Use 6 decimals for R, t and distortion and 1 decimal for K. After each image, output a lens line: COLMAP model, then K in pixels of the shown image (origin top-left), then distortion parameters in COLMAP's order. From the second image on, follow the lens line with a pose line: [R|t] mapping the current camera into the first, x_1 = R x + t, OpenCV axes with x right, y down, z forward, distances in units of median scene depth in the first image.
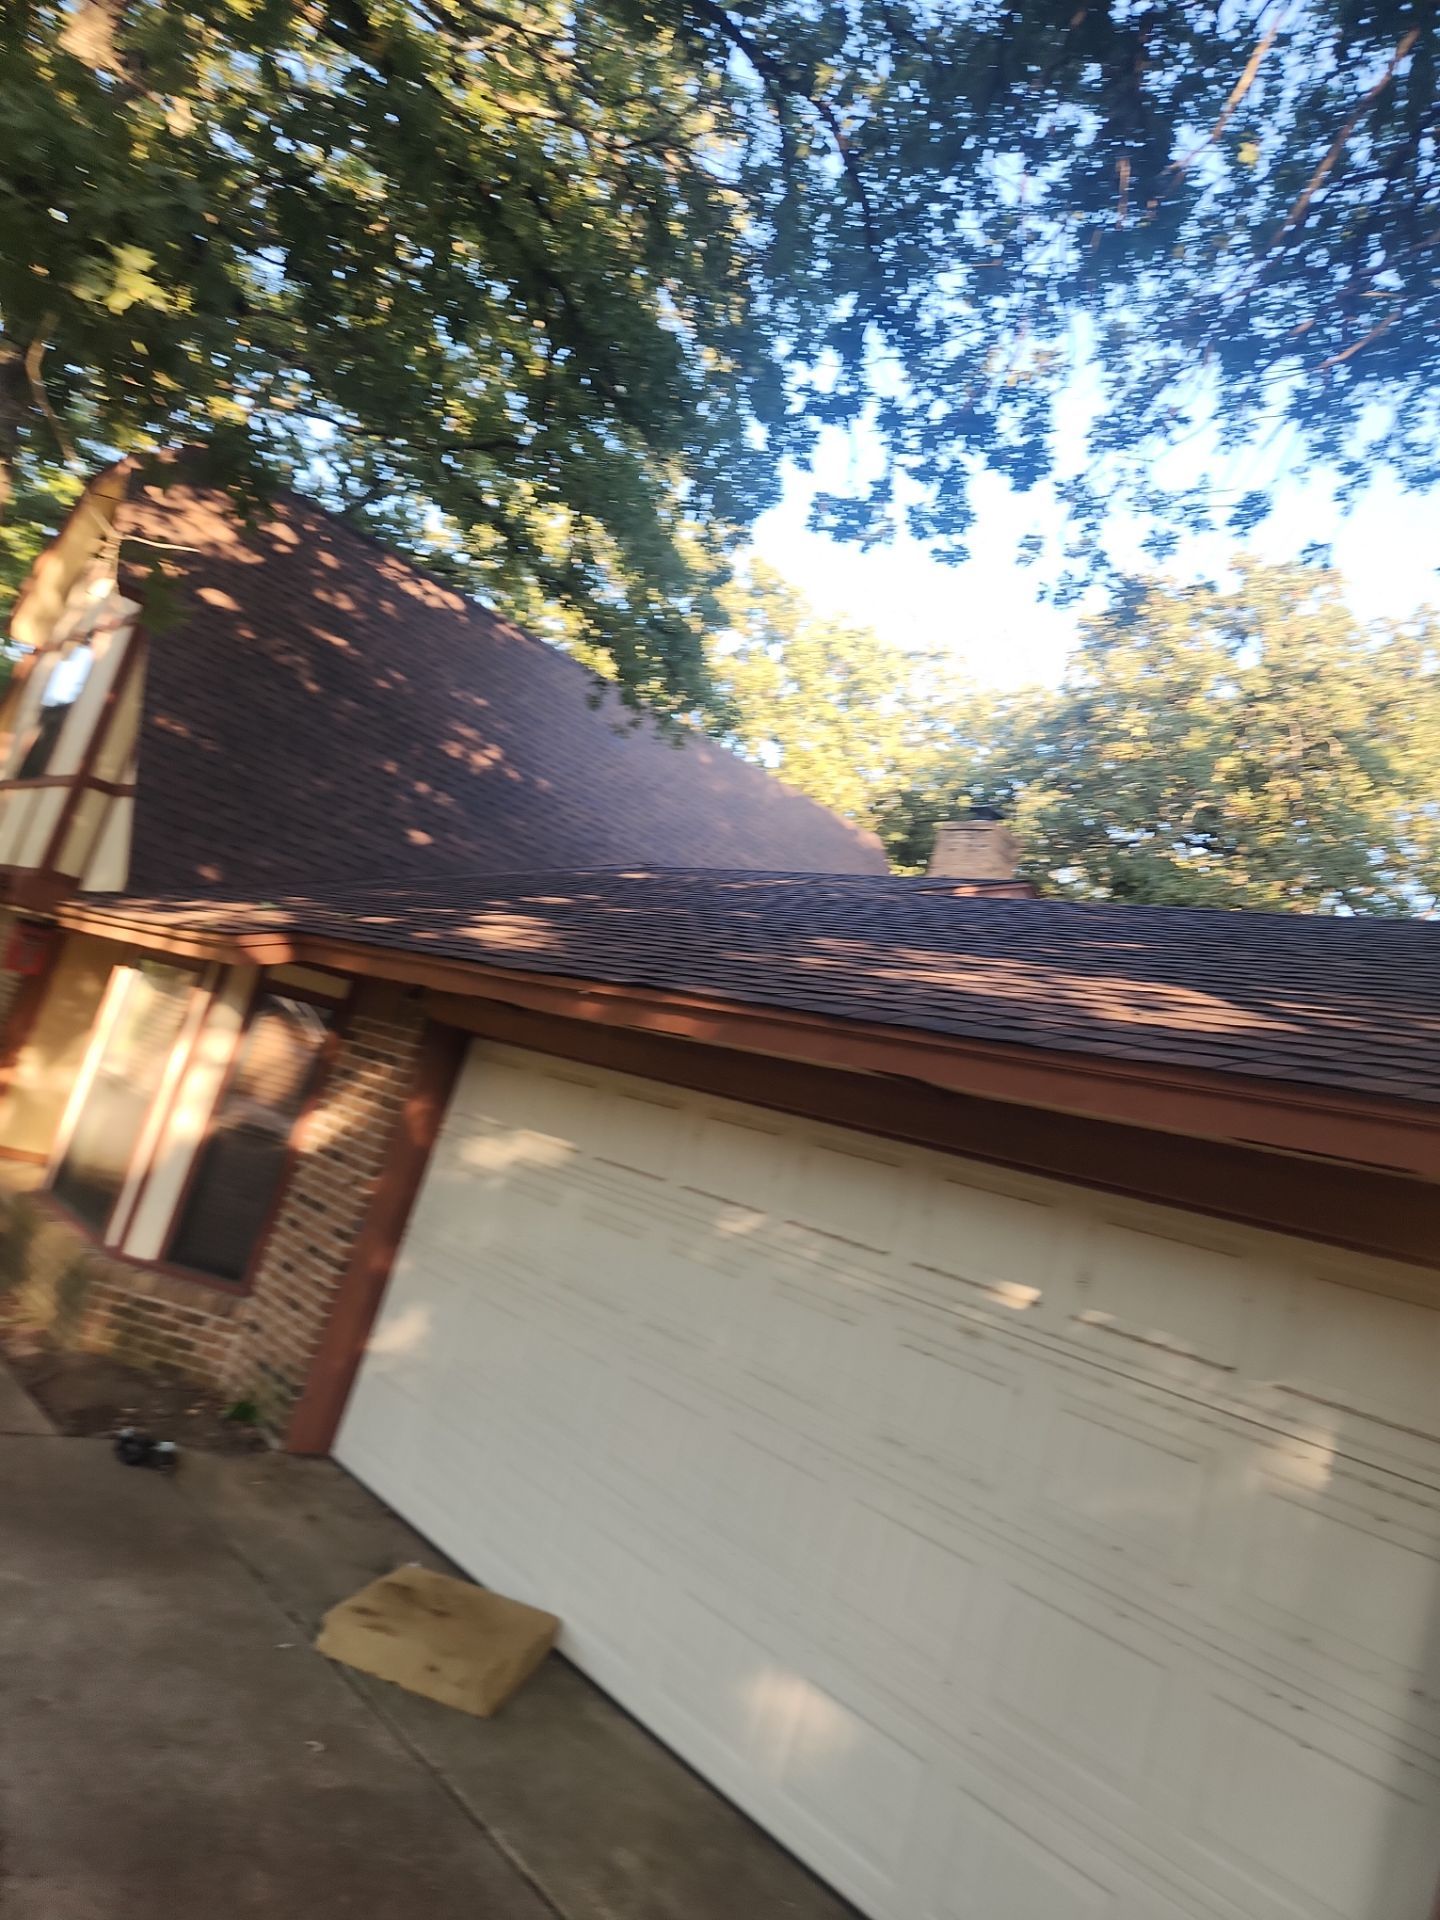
lens RADIAL K [[1317.7, 0, 657.2], [0, 1317.7, 932.6], [0, 0, 1]] dist [0.055941, -0.042538]
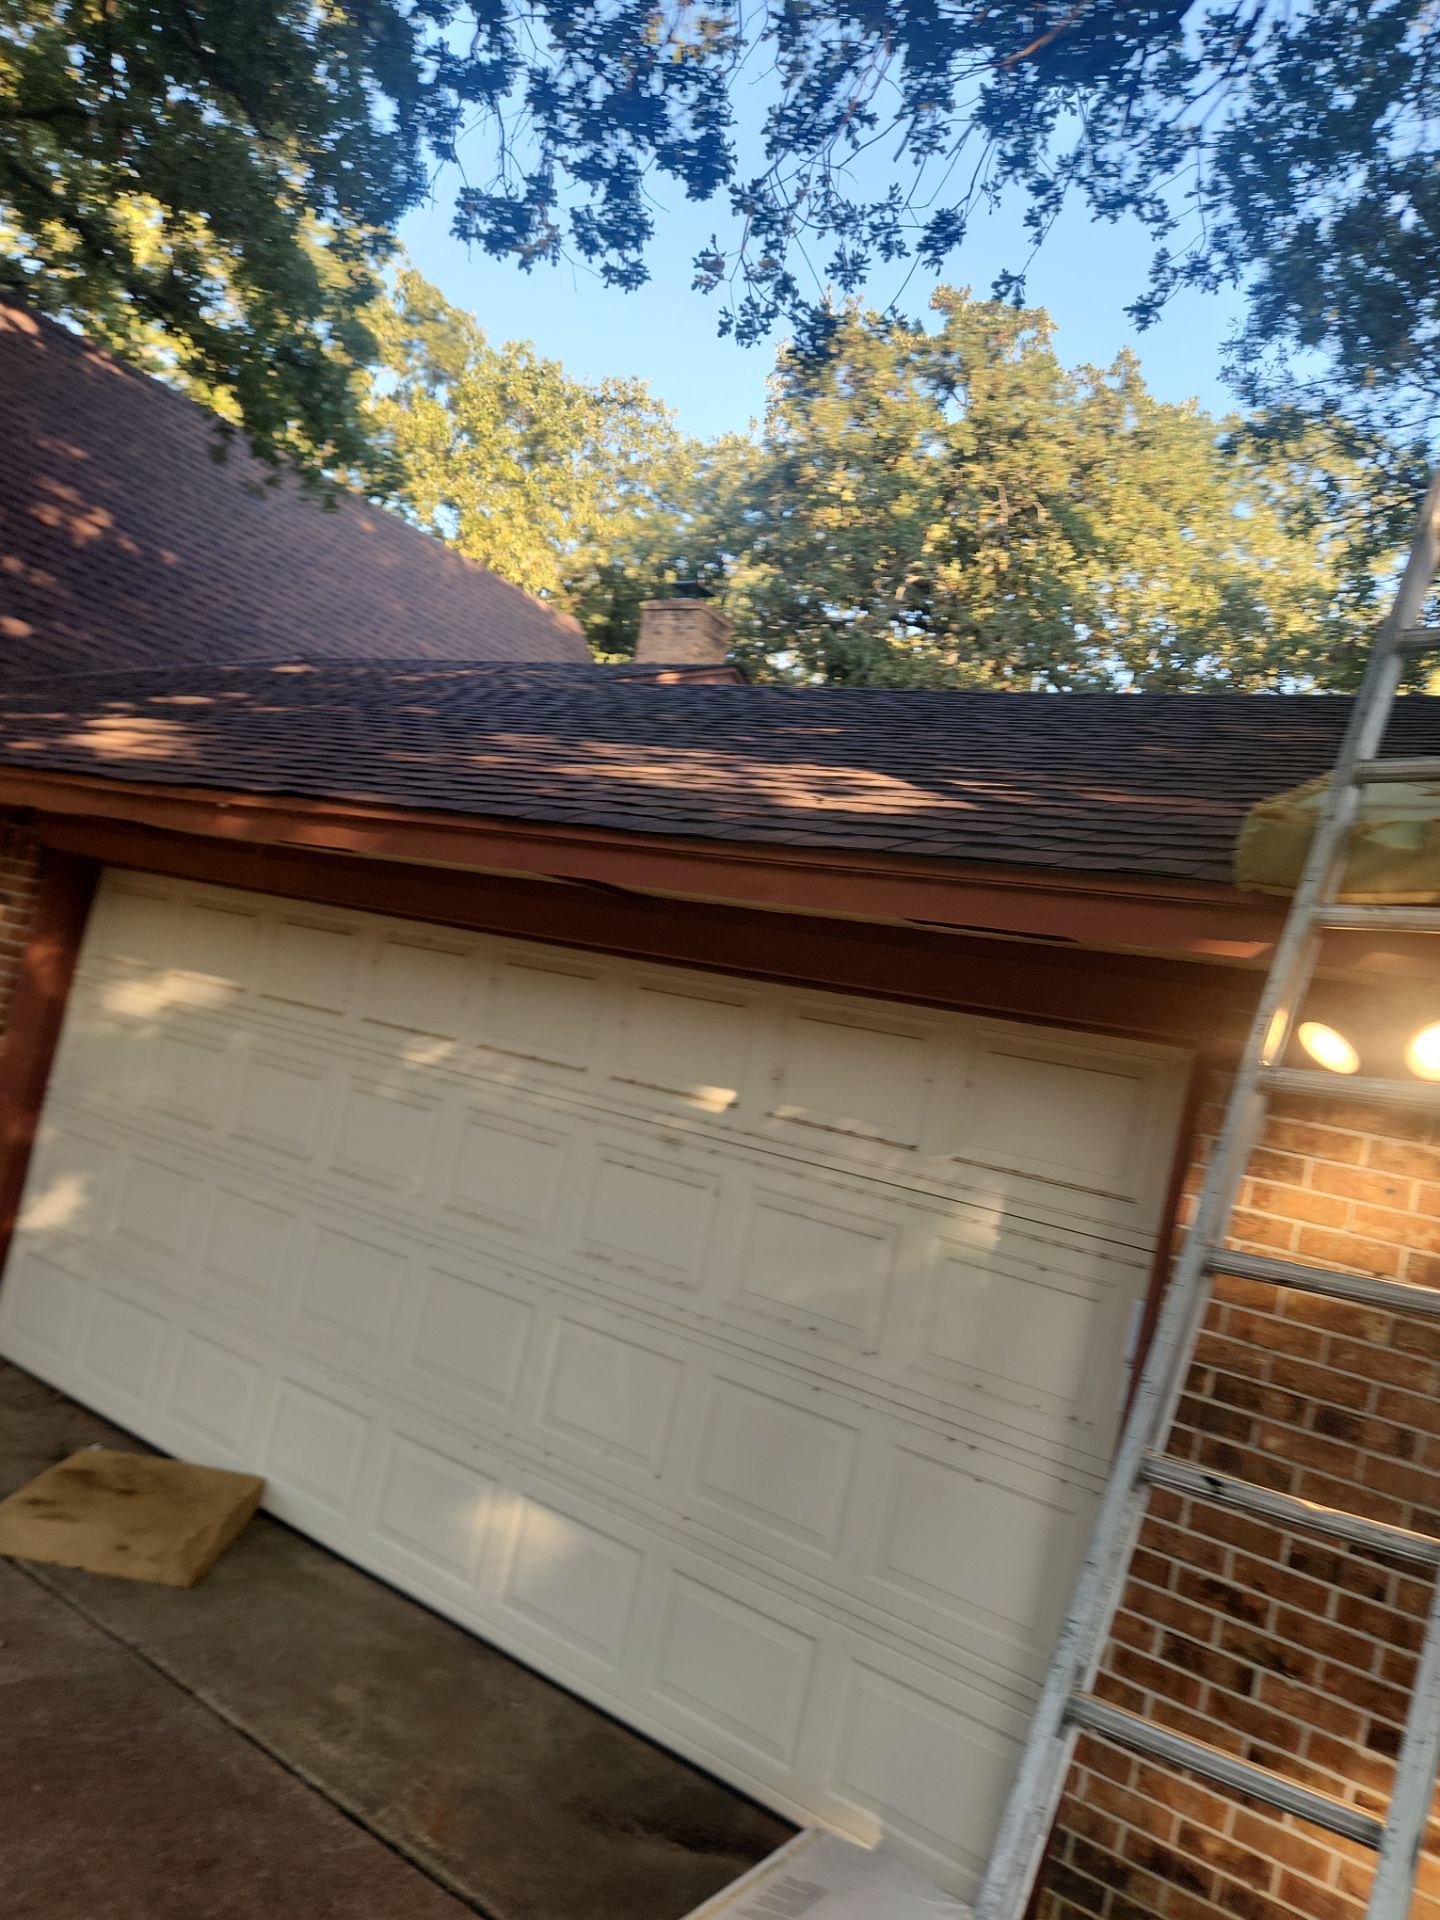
lens RADIAL K [[1404.5, 0, 774.9], [0, 1404.5, 998.5], [0, 0, 1]] dist [0.069446, -0.074425]
pose [[0.973809, -0.074252, 0.214904, 0.080462], [0.036366, 0.983869, 0.175152, 0.018788], [-0.224442, -0.162750, 0.960801, 0.012360]]
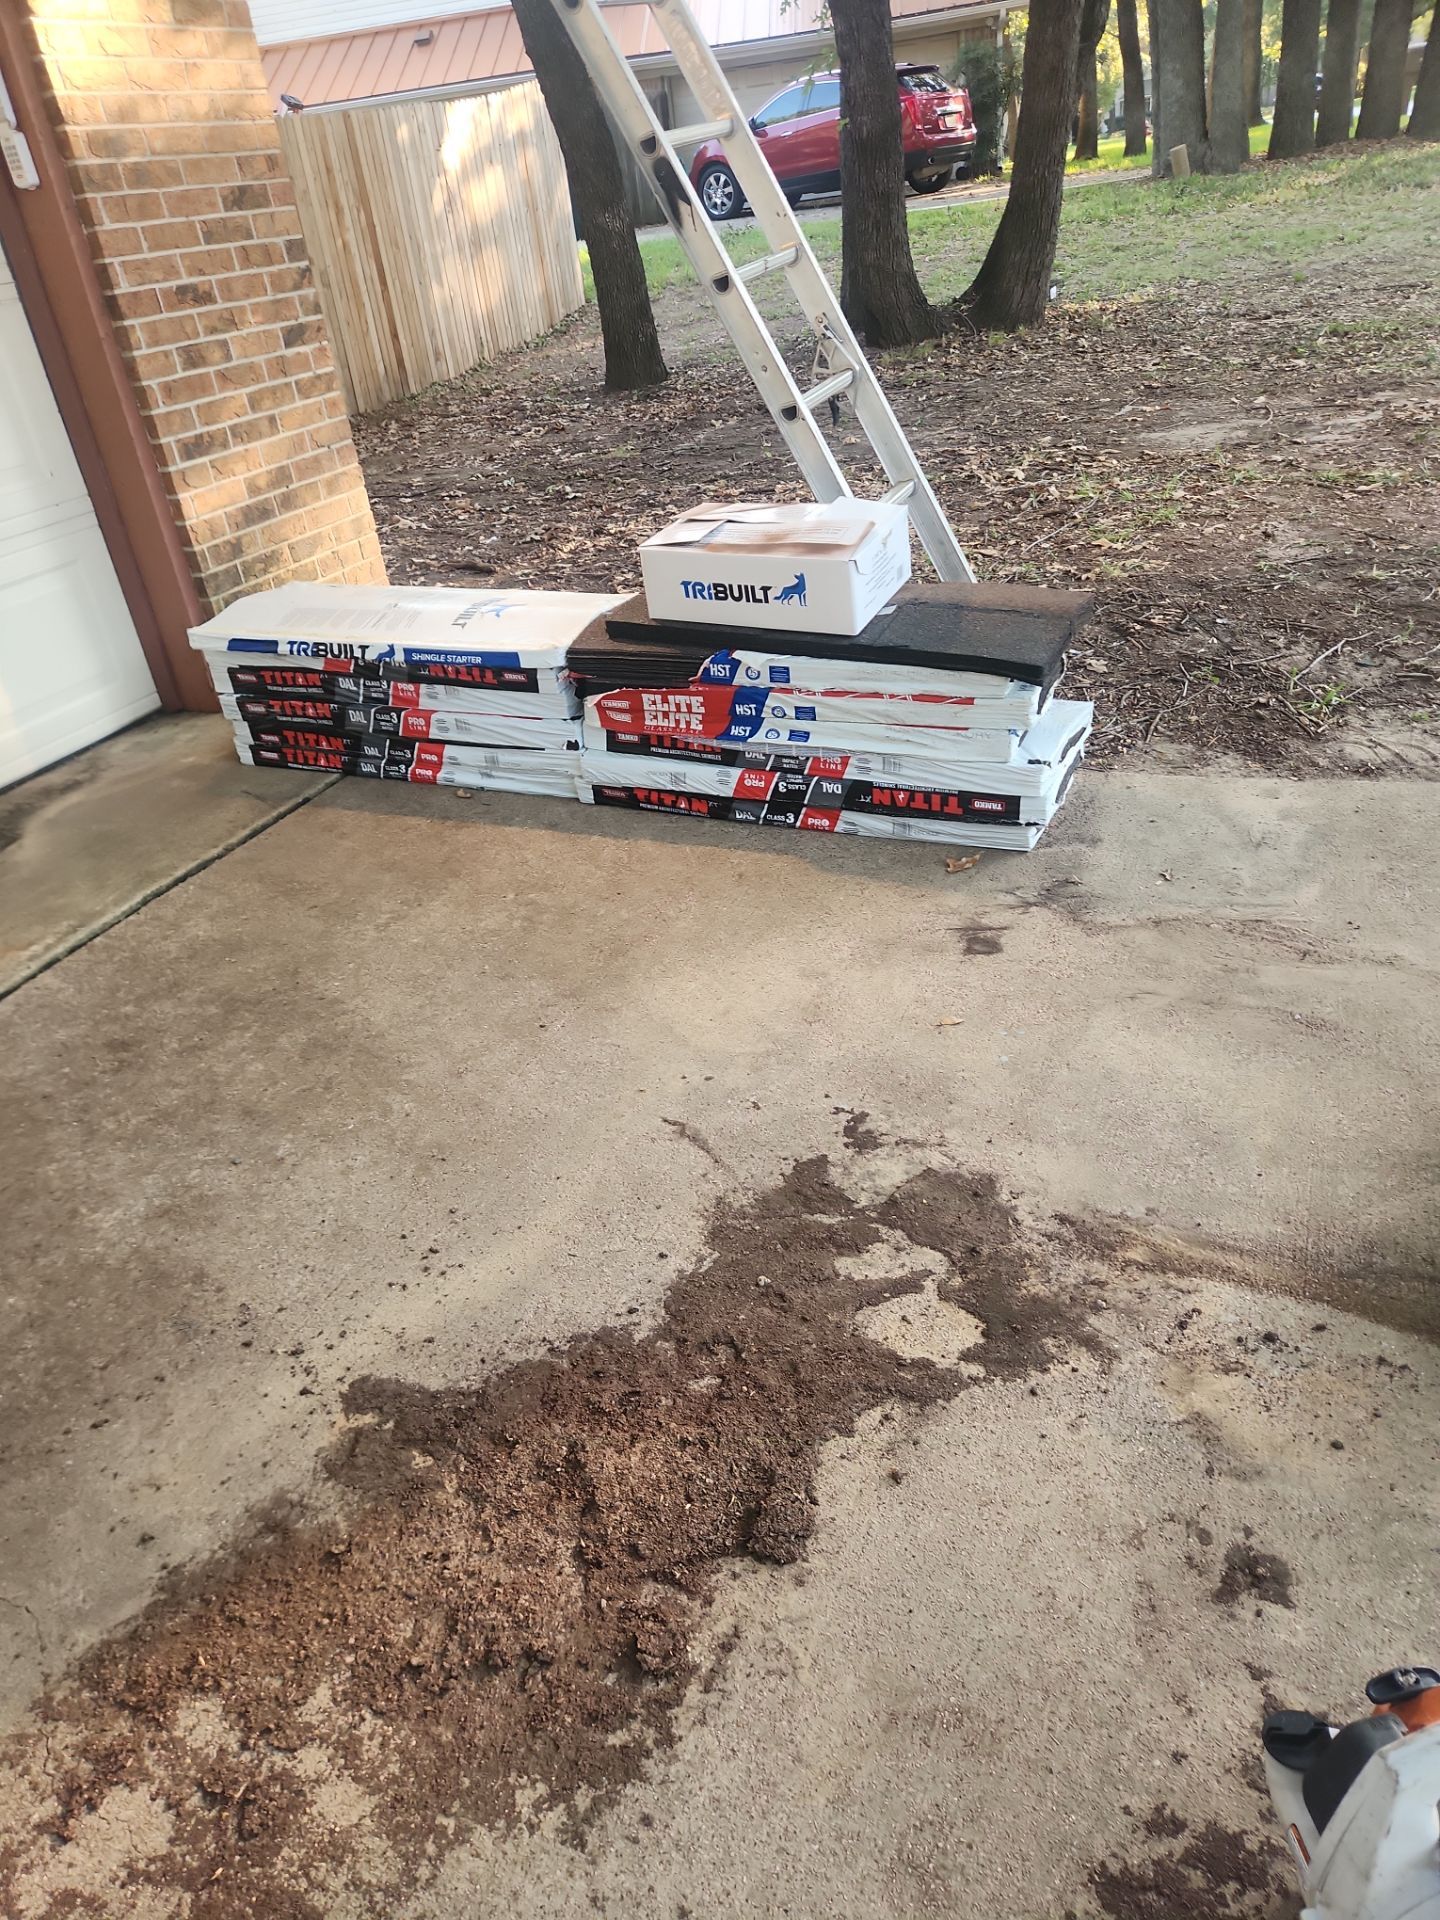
lens RADIAL K [[1332.4, 0, 681.2], [0, 1332.4, 948.1], [0, 0, 1]] dist [0.082252, -0.076680]
pose [[-0.391600, -0.650851, 0.650417, -0.472991], [-0.142988, 0.741328, 0.655734, 0.139675], [-0.908957, 0.163784, -0.383368, 0.667344]]
